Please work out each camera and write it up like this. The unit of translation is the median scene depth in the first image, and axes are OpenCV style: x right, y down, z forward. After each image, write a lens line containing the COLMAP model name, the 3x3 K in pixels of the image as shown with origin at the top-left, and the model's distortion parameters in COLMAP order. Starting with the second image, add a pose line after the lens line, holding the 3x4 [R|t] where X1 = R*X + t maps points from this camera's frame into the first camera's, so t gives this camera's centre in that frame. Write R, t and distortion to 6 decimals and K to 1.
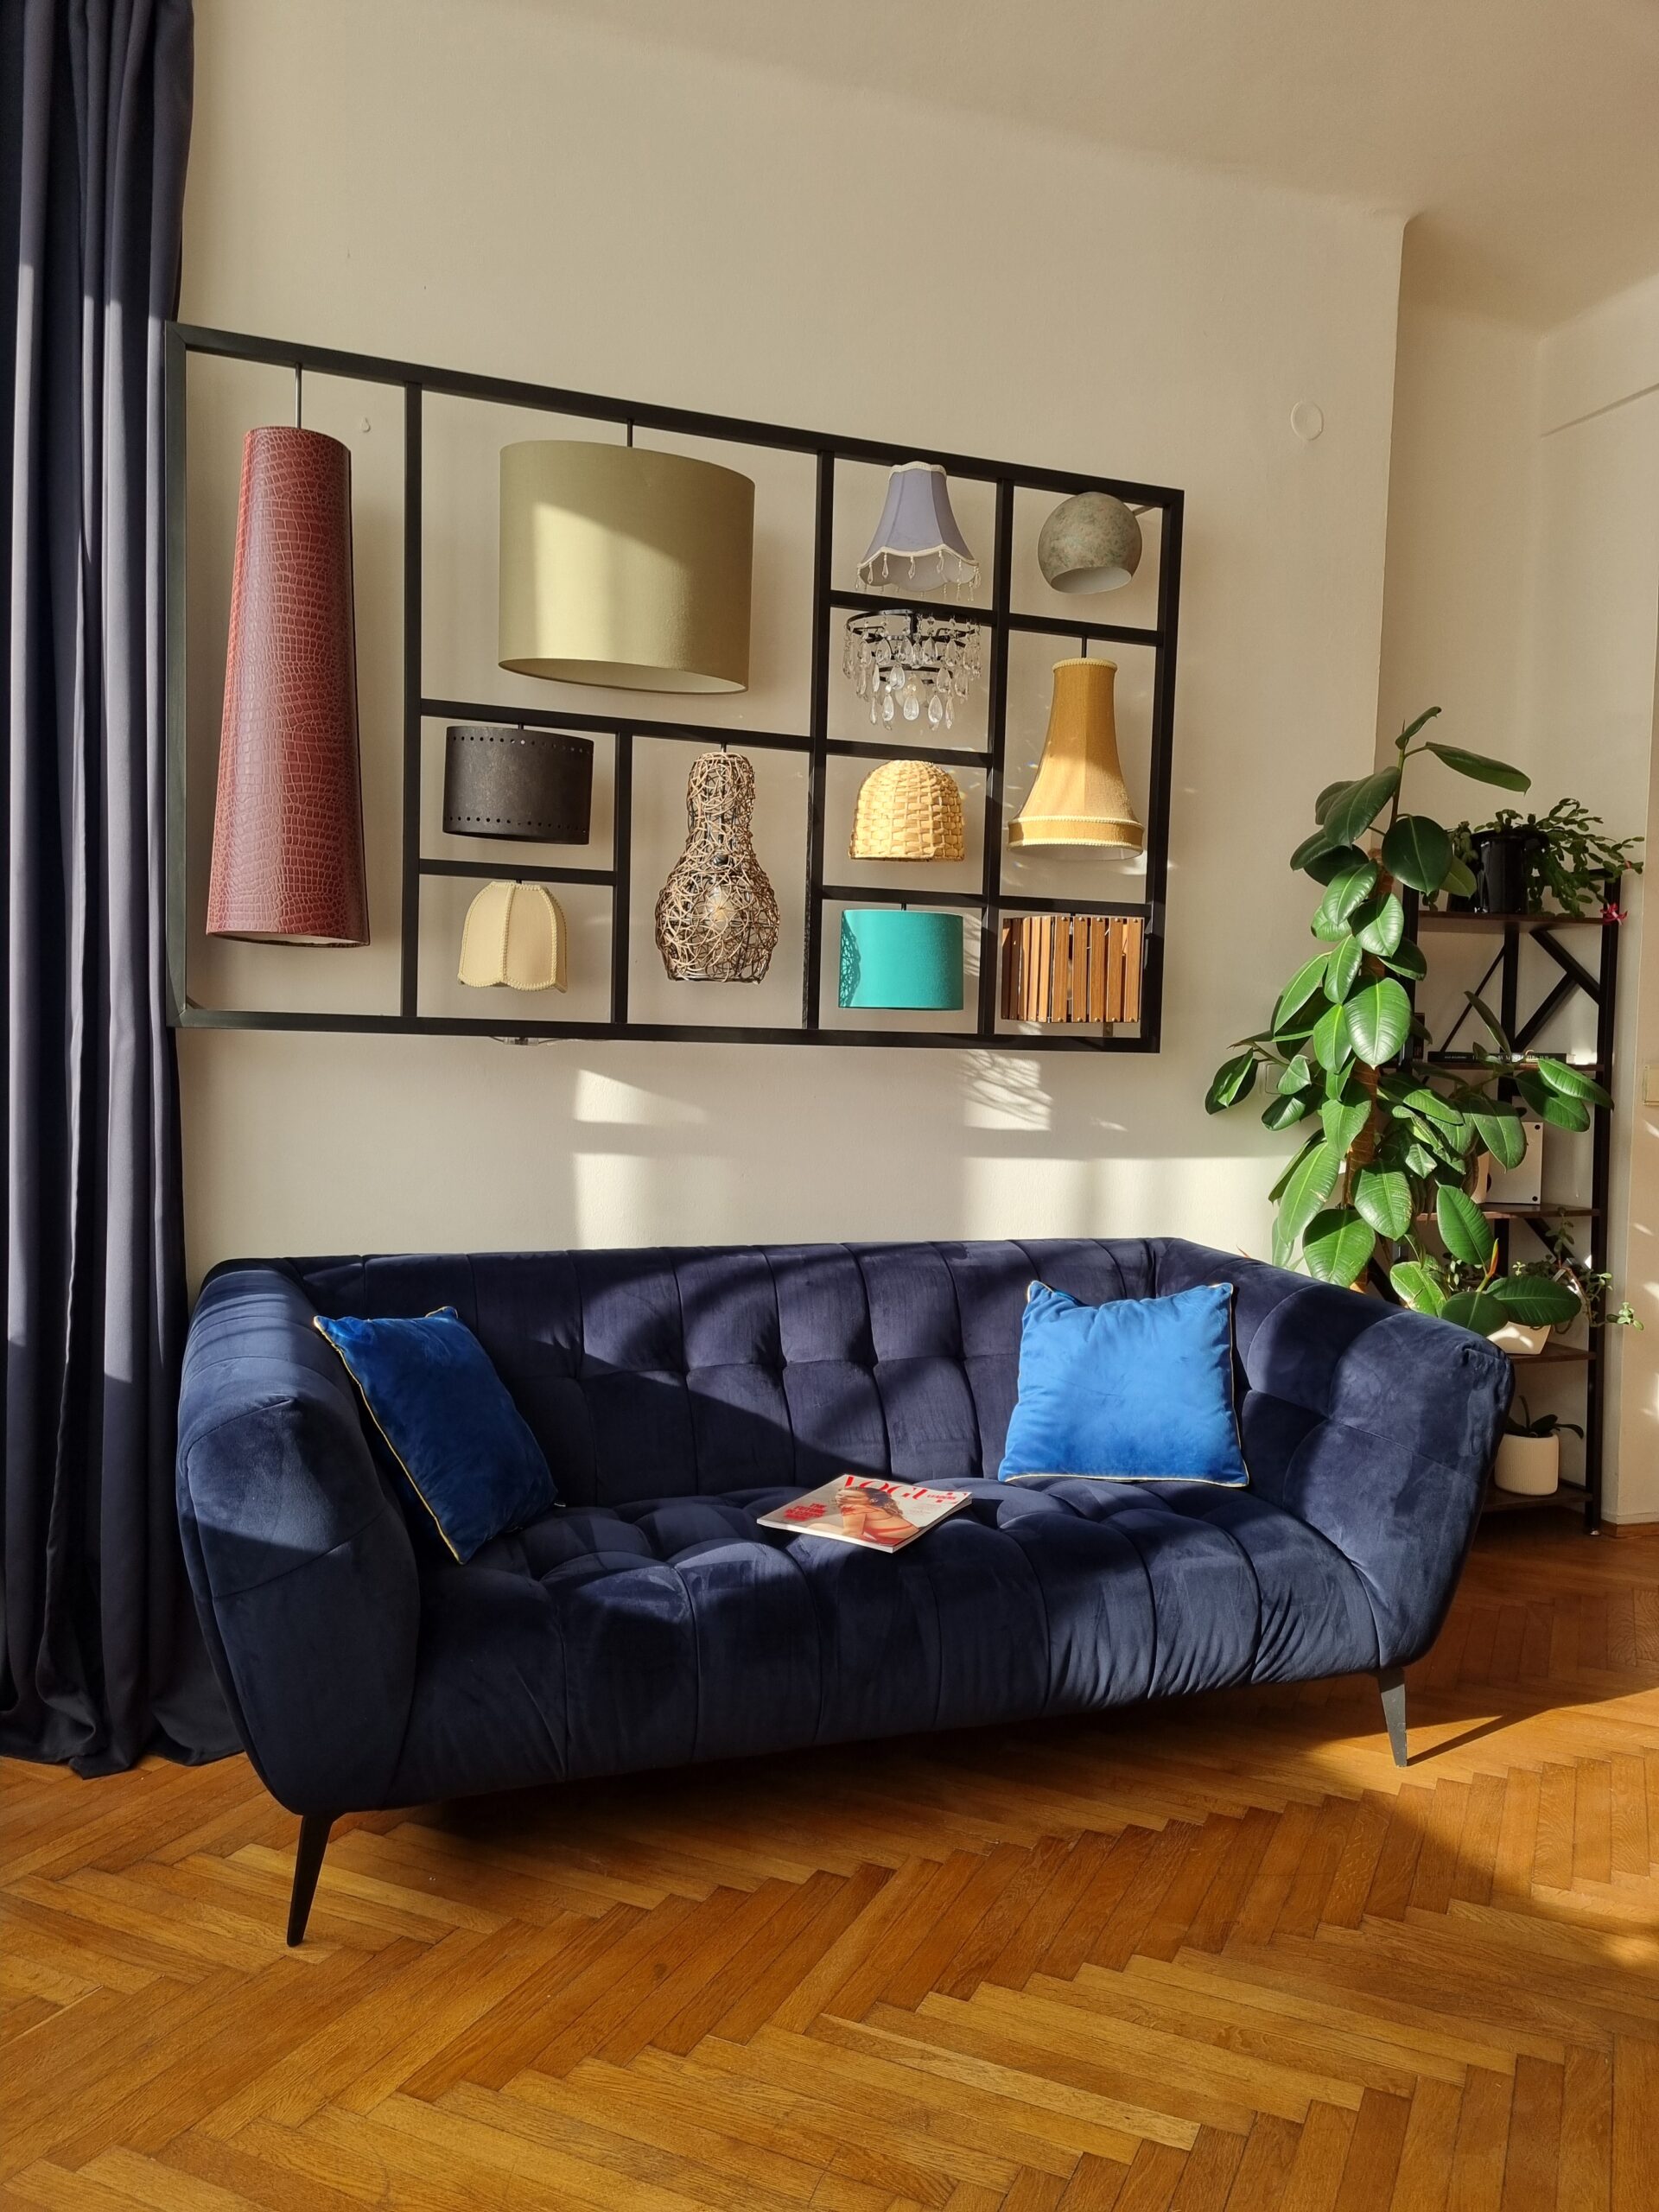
lens RADIAL K [[1684.6, 0, 829.6], [0, 1684.6, 1117.3], [0, 0, 1]] dist [0.057337, -0.061618]
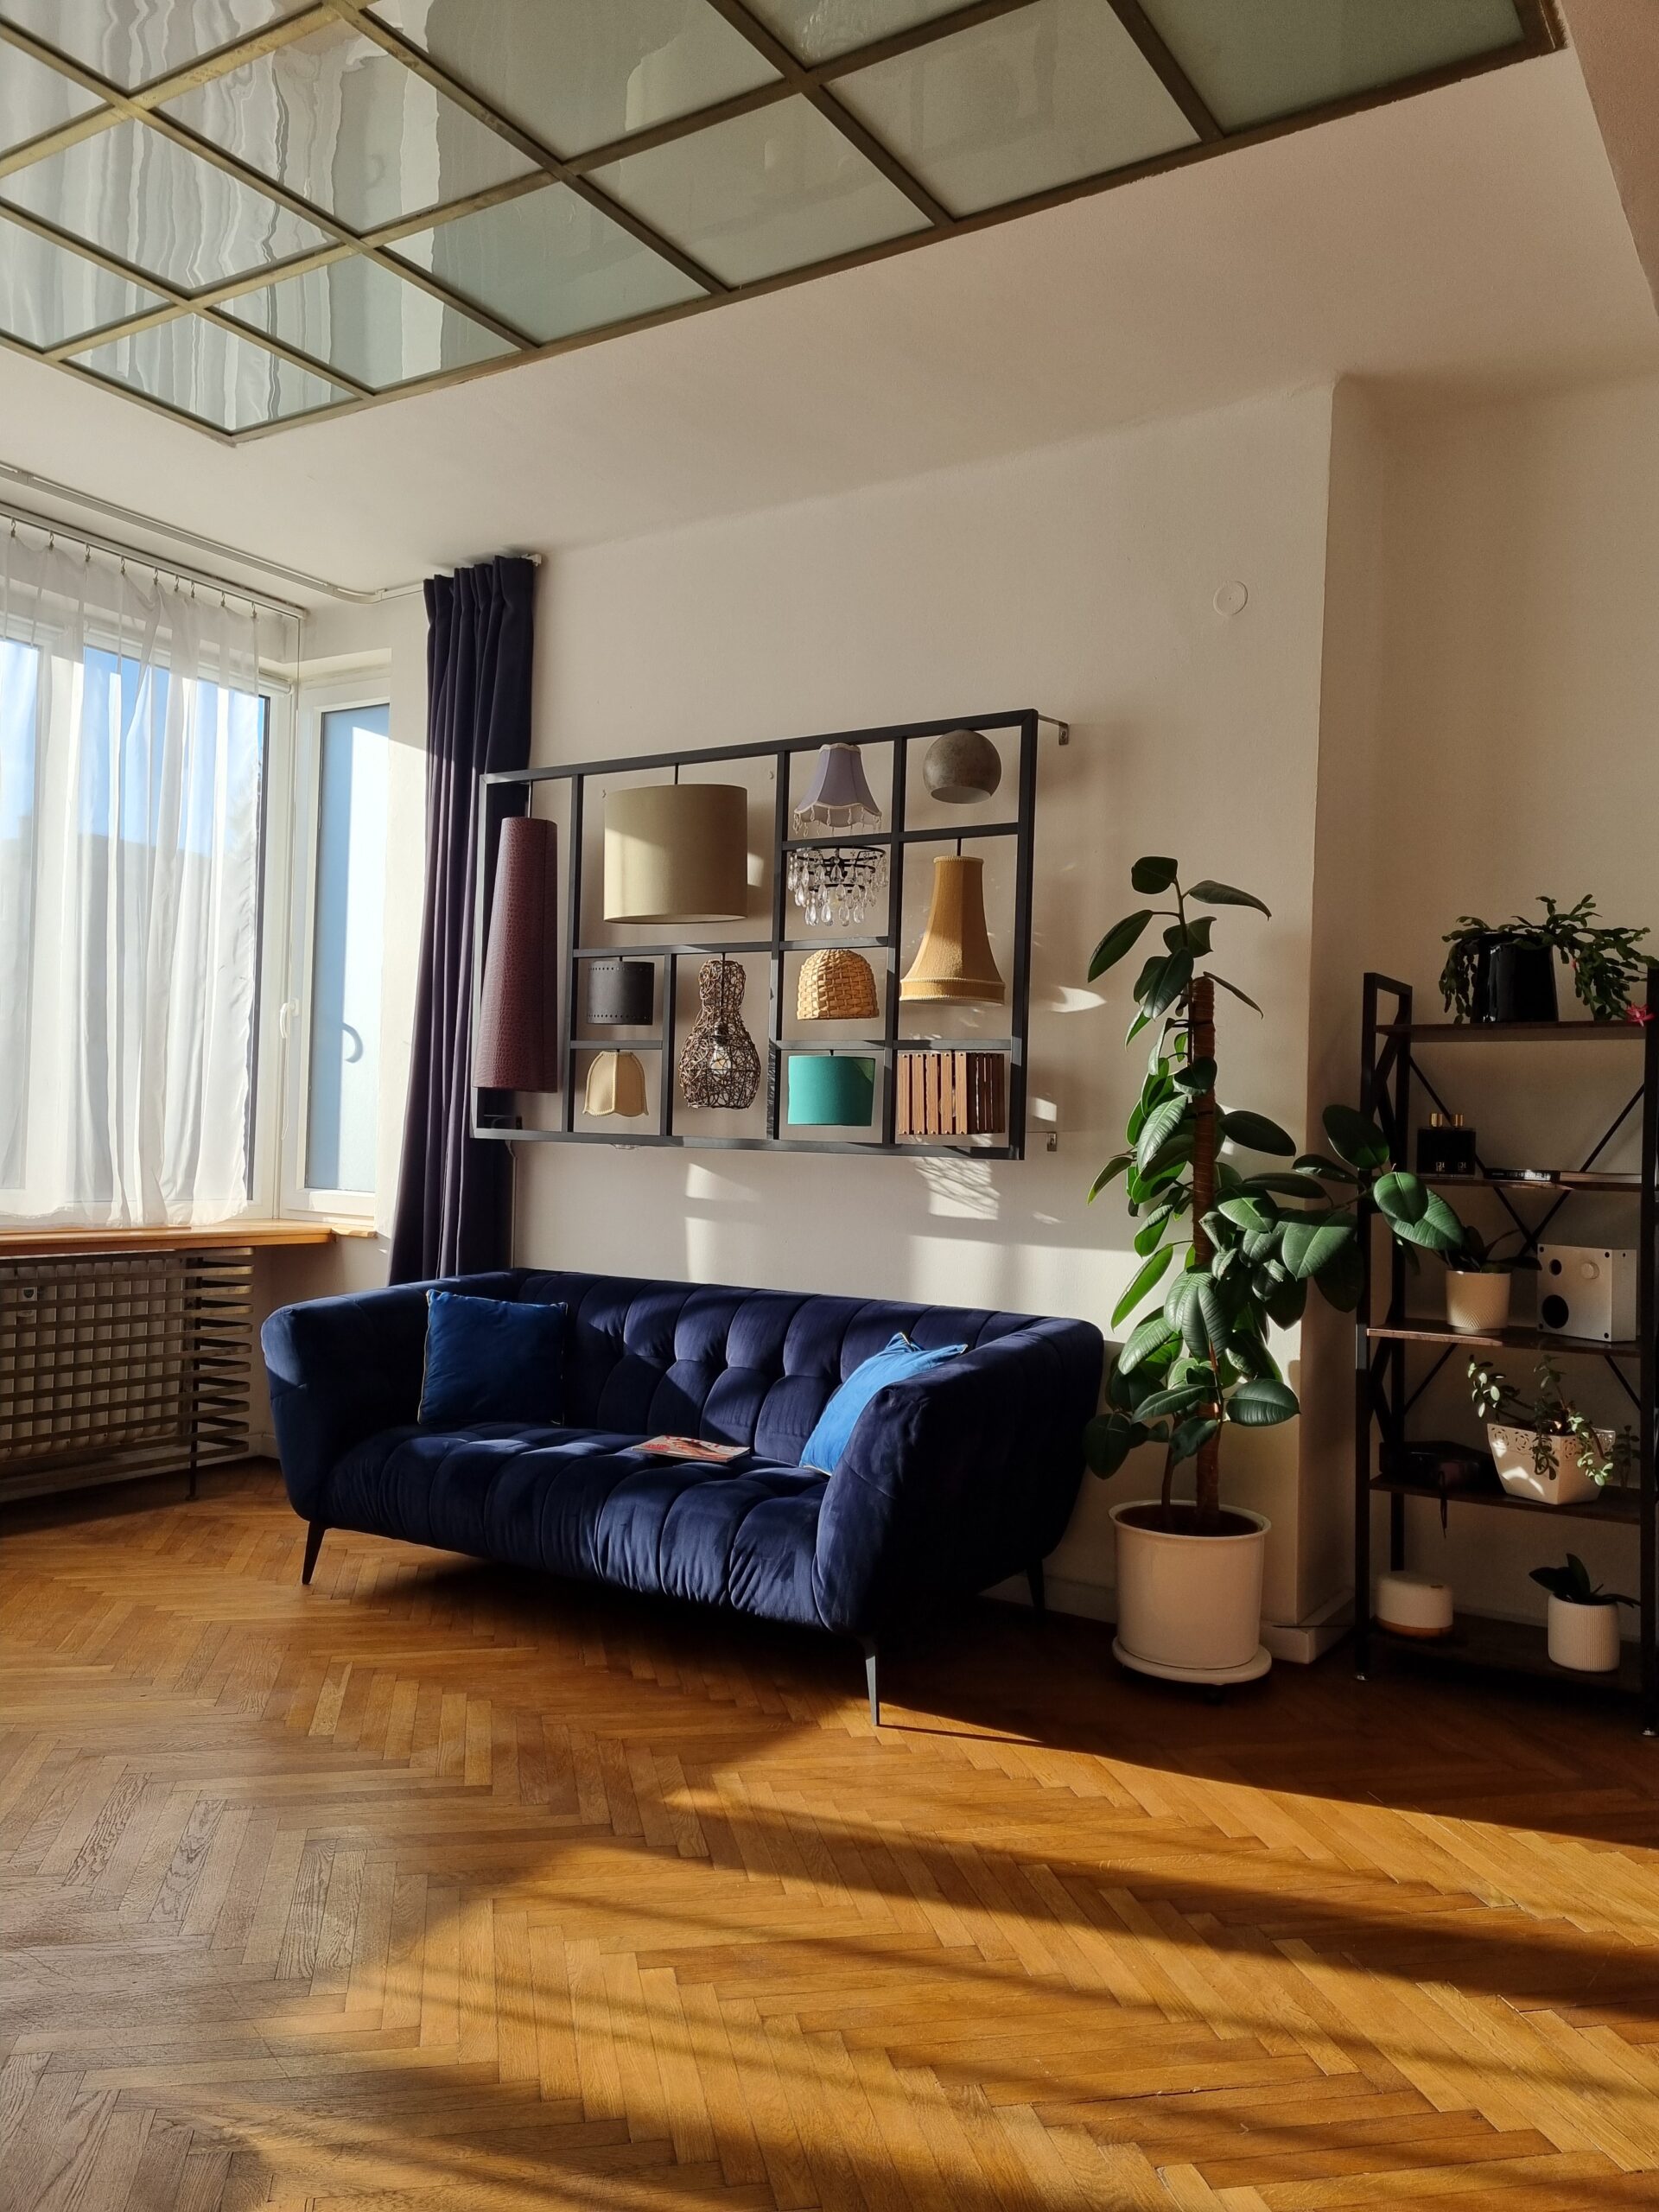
lens RADIAL K [[1684.6, 0, 831.3], [0, 1684.6, 1094.2], [0, 0, 1]] dist [0.057337, -0.061618]
pose [[0.589769, -0.021352, -0.807290, 1.165513], [-0.049072, 0.996856, -0.062216, -0.002054], [0.806080, 0.076309, 0.586867, 0.180719]]
